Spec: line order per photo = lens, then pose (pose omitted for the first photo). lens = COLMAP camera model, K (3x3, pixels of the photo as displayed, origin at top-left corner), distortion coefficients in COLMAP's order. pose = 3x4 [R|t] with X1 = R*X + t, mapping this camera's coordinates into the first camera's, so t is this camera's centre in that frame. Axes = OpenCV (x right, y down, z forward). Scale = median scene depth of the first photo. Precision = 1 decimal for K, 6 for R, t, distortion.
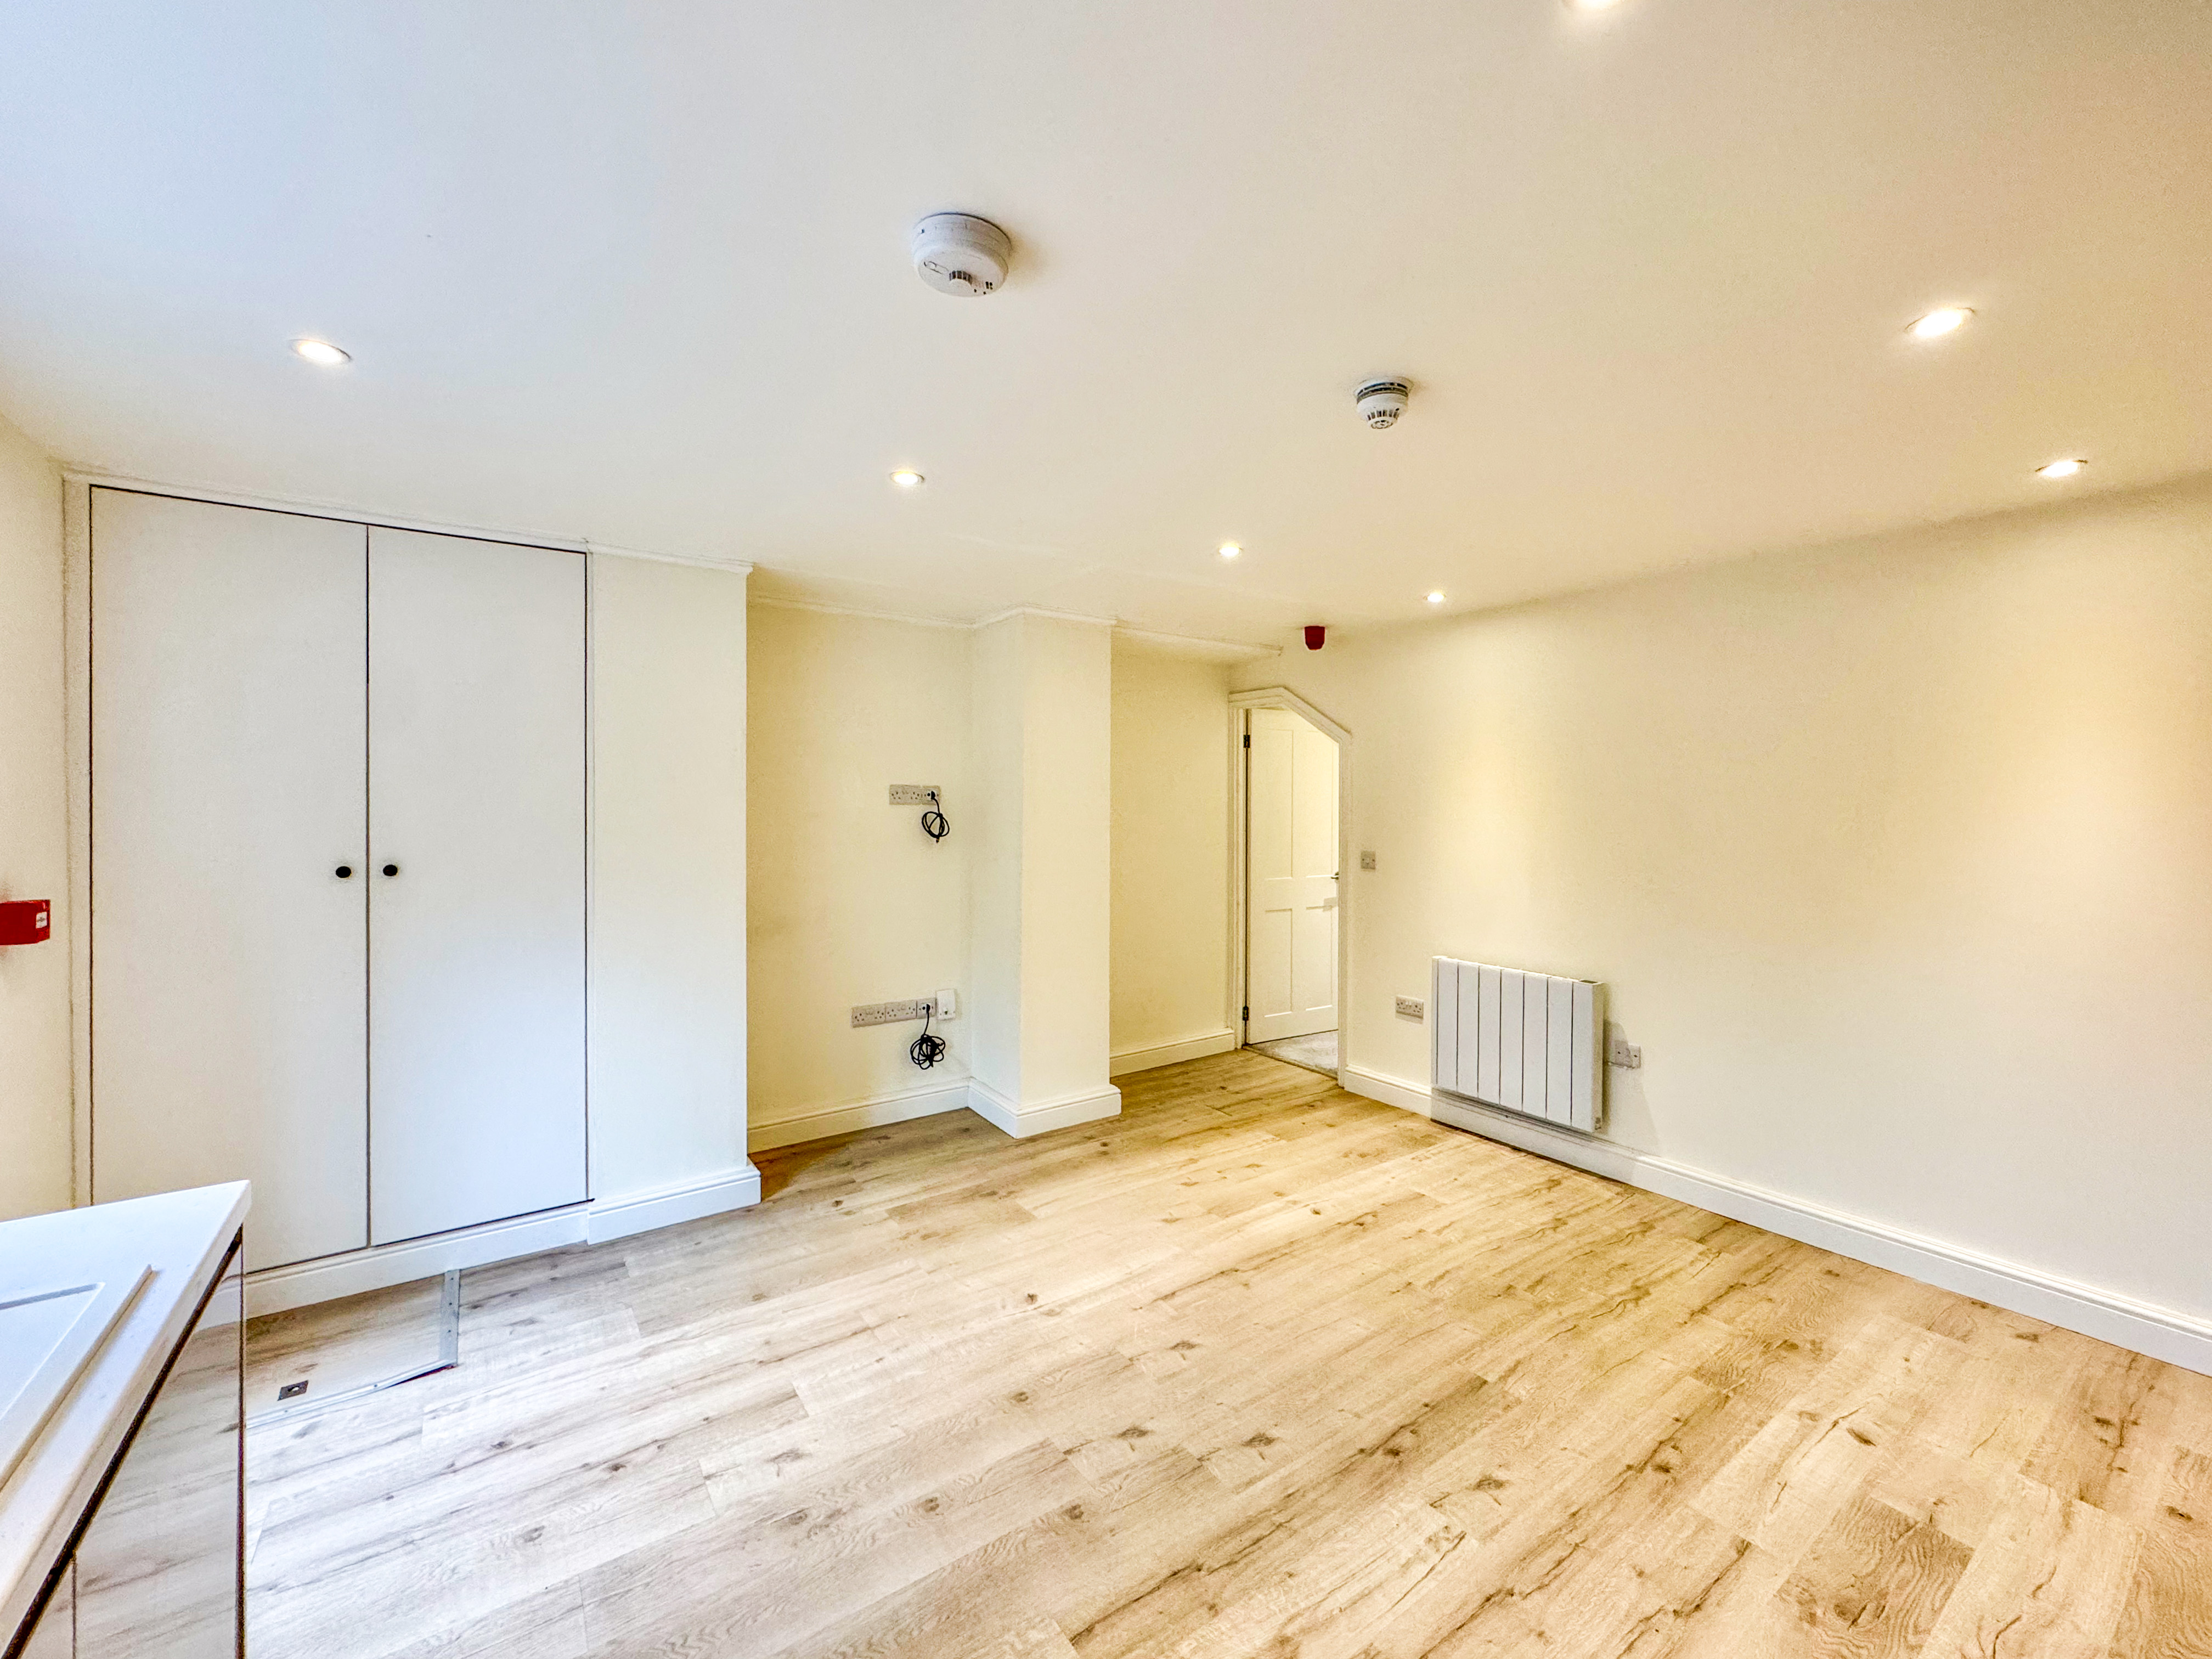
lens RADIAL K [[899.9, 0, 1102.6], [0, 899.9, 816.1], [0, 0, 1]] dist [-0.001150, 0.000151]
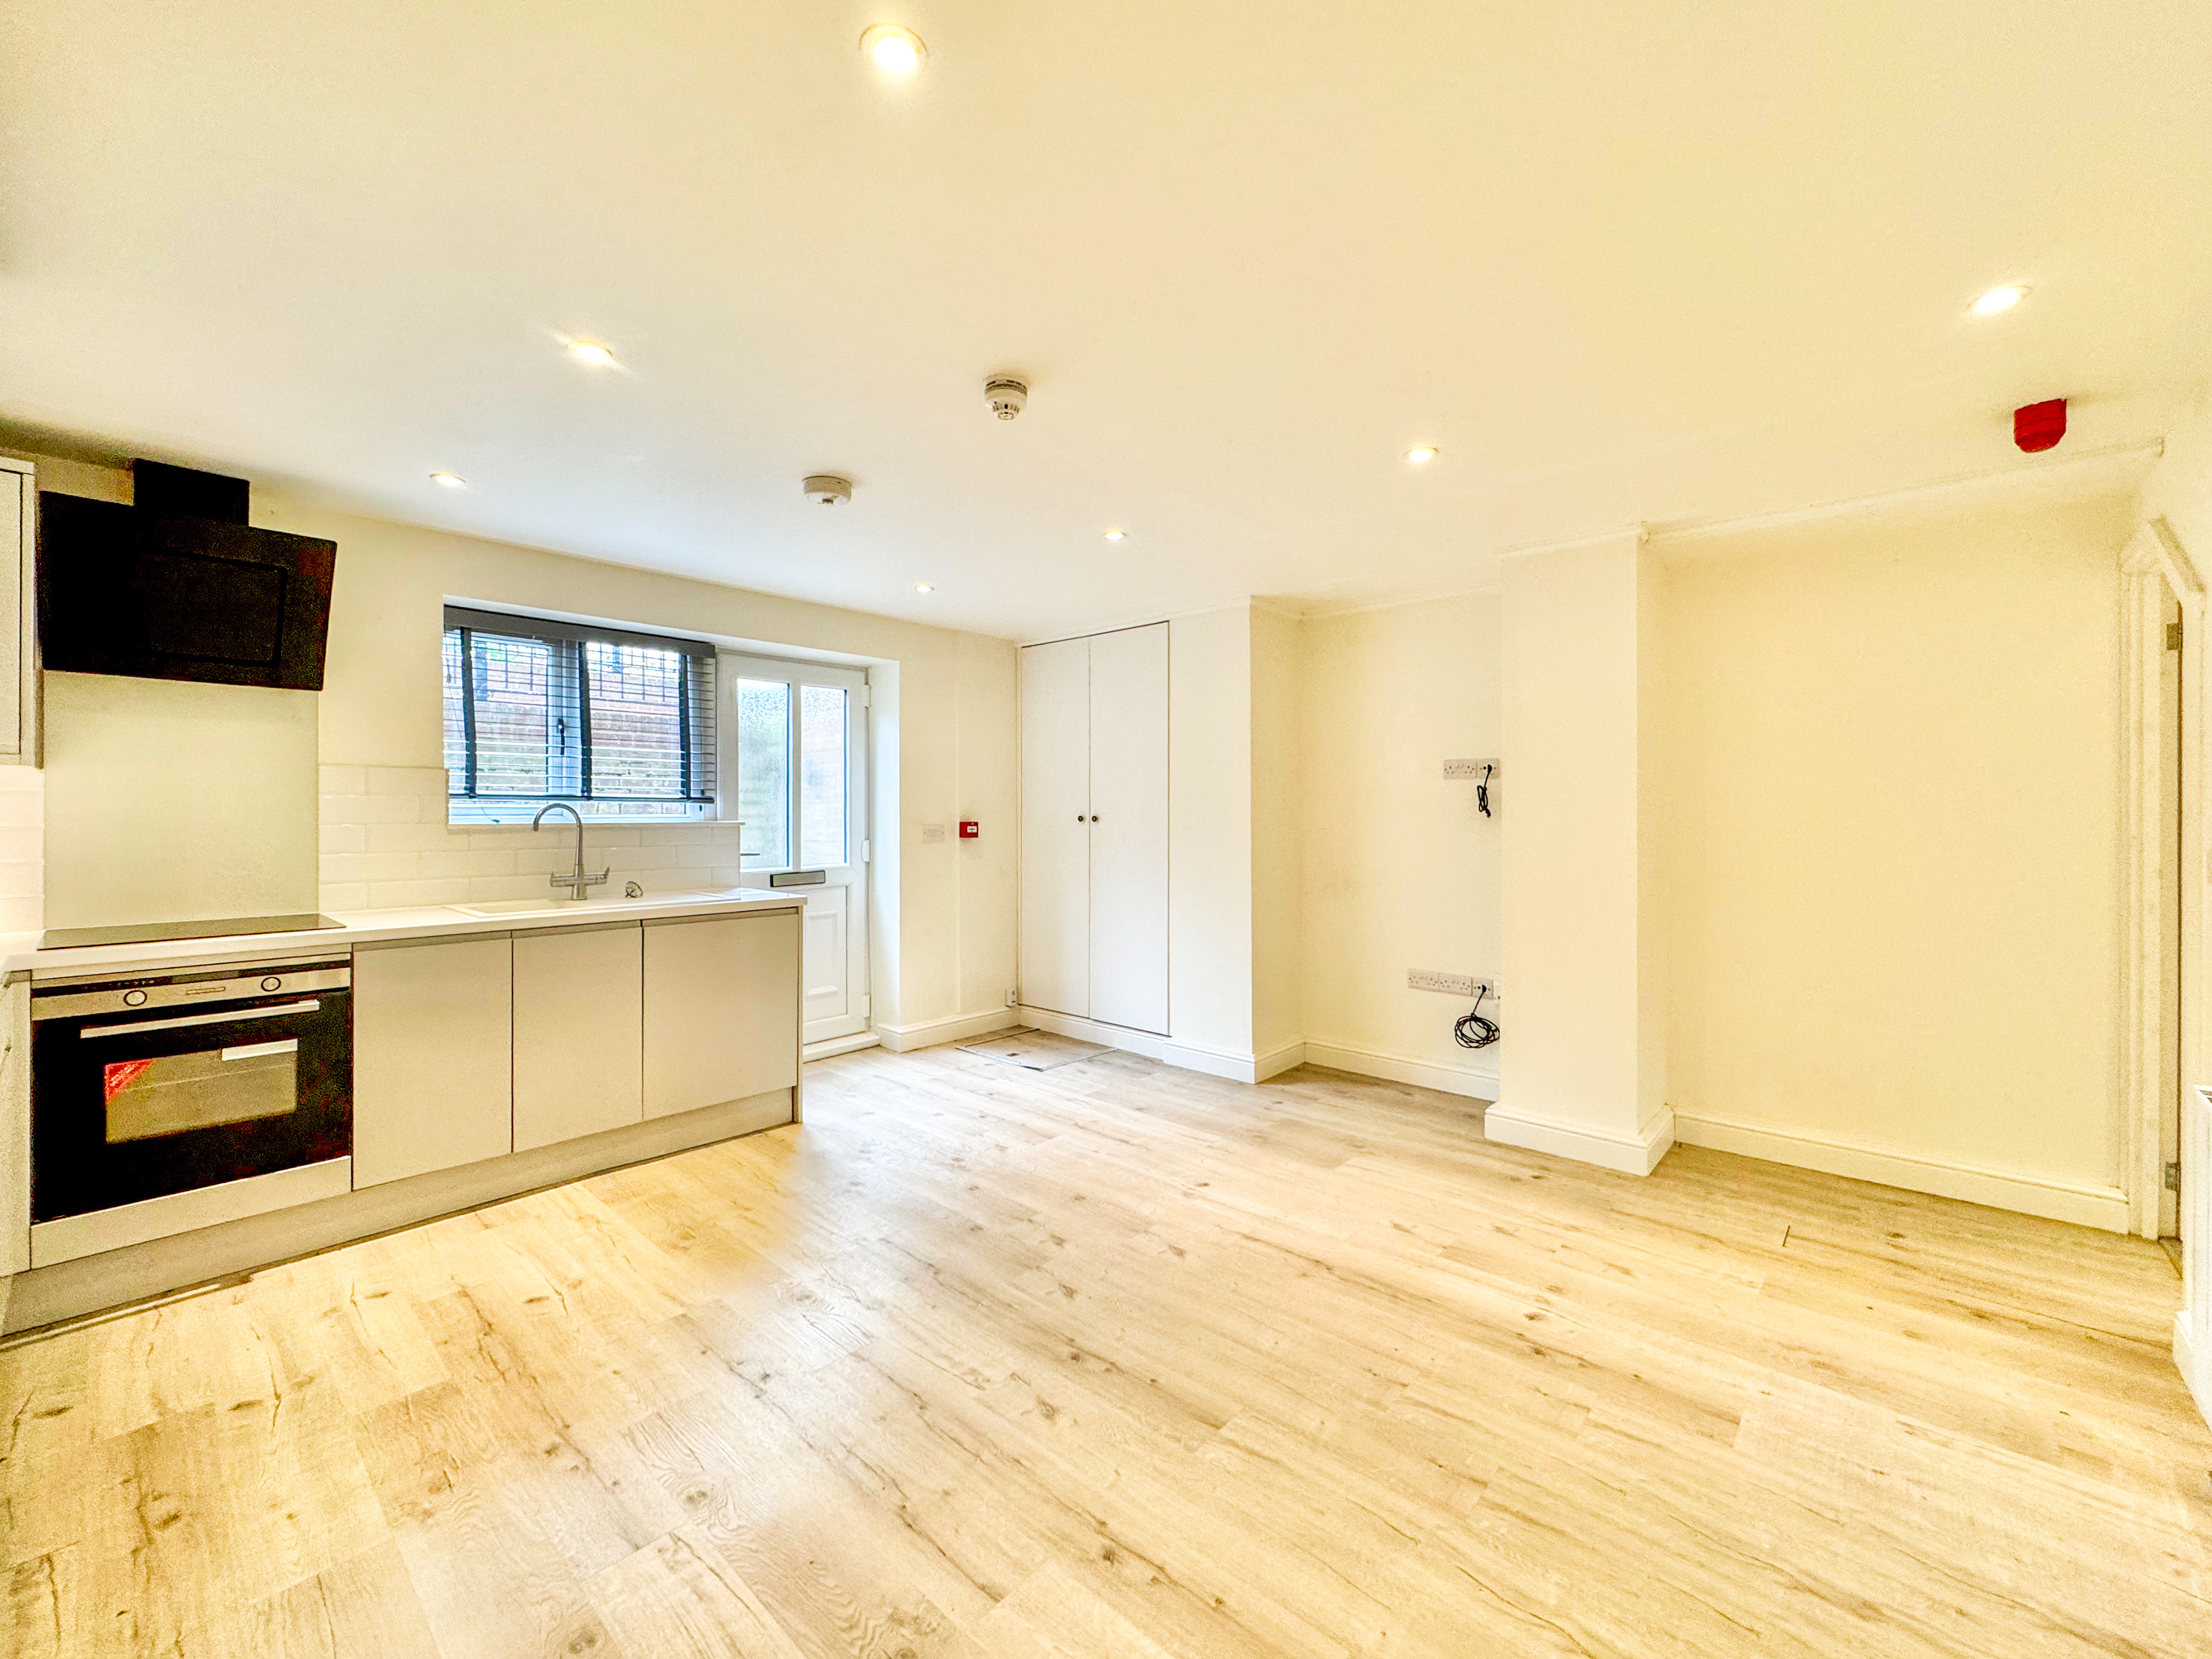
lens RADIAL K [[899.9, 0, 1102.6], [0, 899.9, 816.1], [0, 0, 1]] dist [-0.001150, 0.000151]
pose [[0.222516, 0.001406, -0.974928, 1.018288], [-0.018177, 0.999831, -0.002707, 0.059109], [0.974759, 0.018324, 0.222504, 0.591465]]
